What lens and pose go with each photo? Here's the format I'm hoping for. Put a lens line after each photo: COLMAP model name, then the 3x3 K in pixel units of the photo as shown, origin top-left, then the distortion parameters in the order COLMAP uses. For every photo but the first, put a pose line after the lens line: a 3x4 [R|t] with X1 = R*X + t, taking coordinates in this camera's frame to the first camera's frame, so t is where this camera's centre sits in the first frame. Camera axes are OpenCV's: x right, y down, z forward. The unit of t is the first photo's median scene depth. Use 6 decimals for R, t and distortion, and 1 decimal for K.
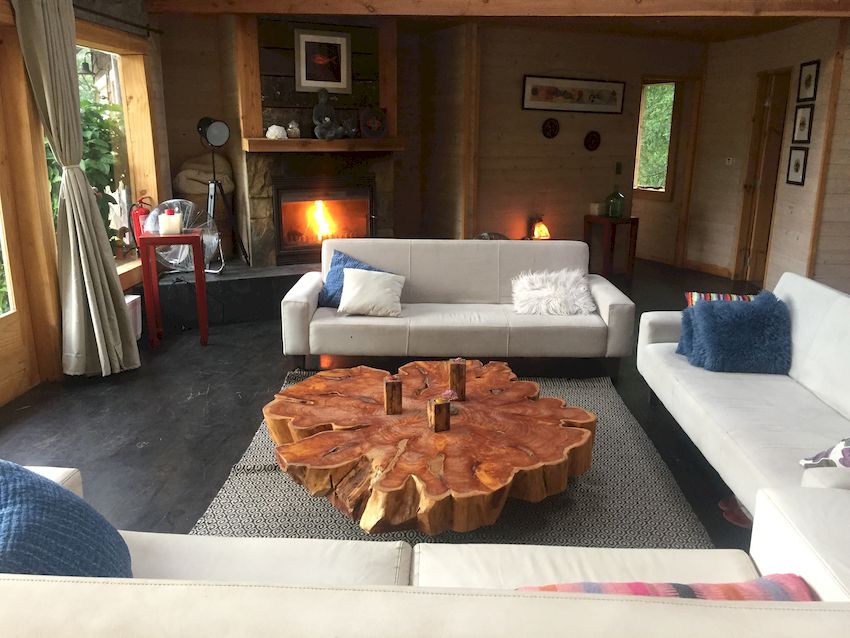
lens RADIAL K [[738.3, 0, 422.1], [0, 738.3, 319.4], [0, 0, 1]] dist [0.119907, -0.167274]
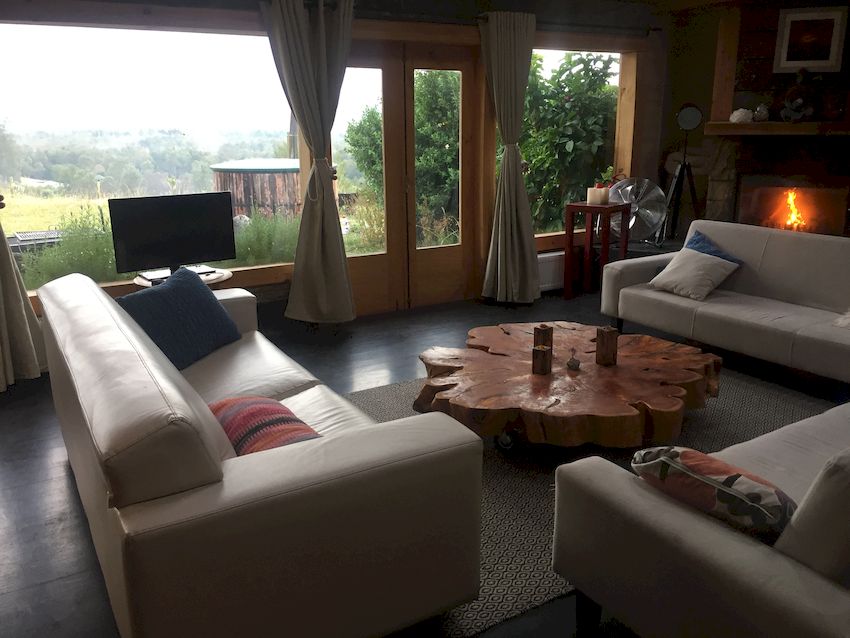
lens RADIAL K [[738.3, 0, 422.1], [0, 738.3, 319.4], [0, 0, 1]] dist [0.119907, -0.167274]
pose [[0.537903, 0.210066, -0.816415, 0.466088], [-0.203343, 0.972191, 0.116173, -0.015206], [0.818115, 0.103522, 0.565660, 0.107271]]
